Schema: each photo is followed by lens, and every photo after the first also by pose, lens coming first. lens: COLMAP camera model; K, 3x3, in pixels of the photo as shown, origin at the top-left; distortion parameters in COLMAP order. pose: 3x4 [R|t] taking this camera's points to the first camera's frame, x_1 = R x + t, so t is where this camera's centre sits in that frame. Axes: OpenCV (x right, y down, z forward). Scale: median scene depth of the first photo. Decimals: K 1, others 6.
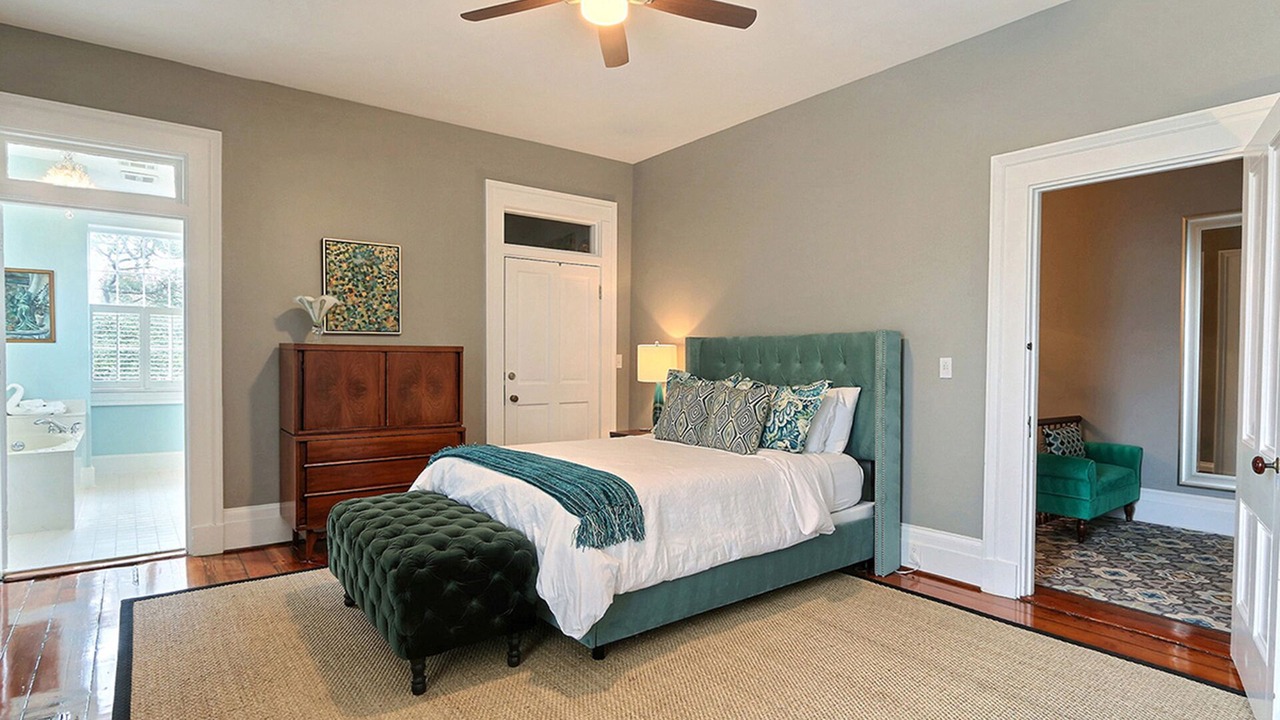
lens RADIAL K [[677.8, 0, 644.2], [0, 677.8, 367.9], [0, 0, 1]] dist [-0.005291, -0.000535]
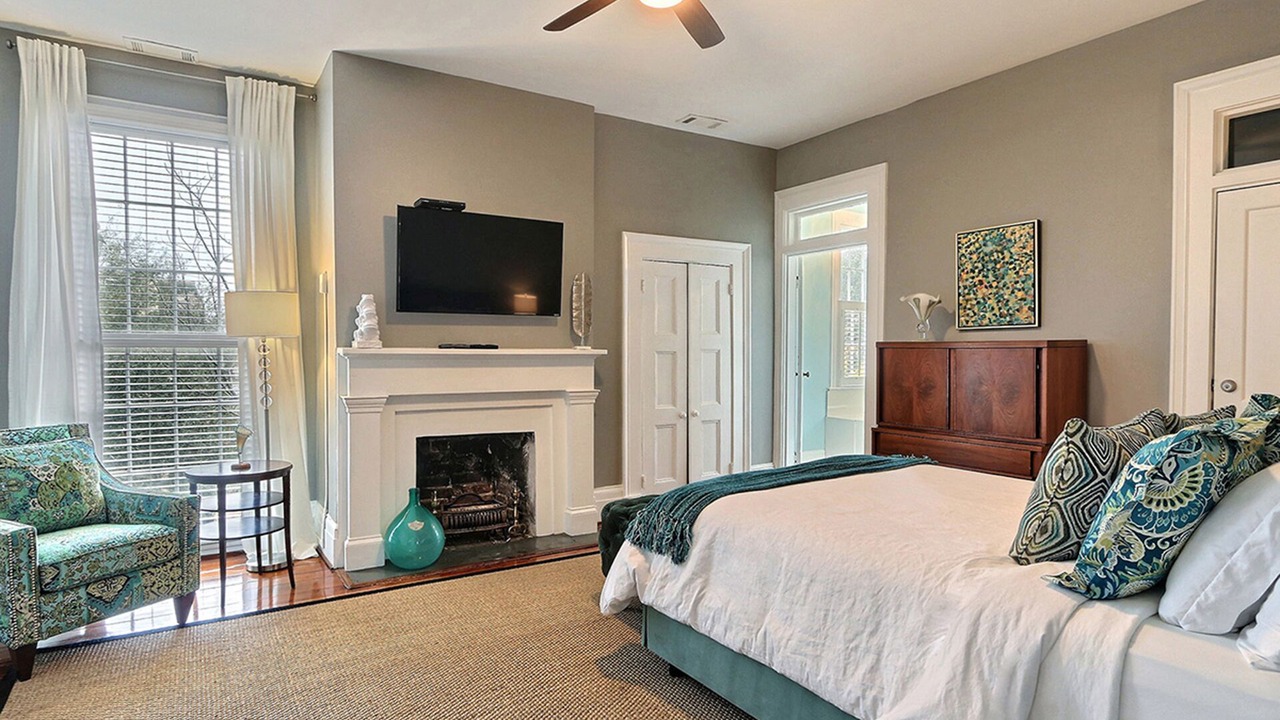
lens RADIAL K [[677.8, 0, 644.0], [0, 677.8, 357.7], [0, 0, 1]] dist [-0.005291, -0.000535]
pose [[-0.094614, 0.009044, -0.995473, 0.529477], [-0.010809, 0.999890, 0.010112, -0.015500], [0.995455, 0.011717, -0.094506, 0.625946]]
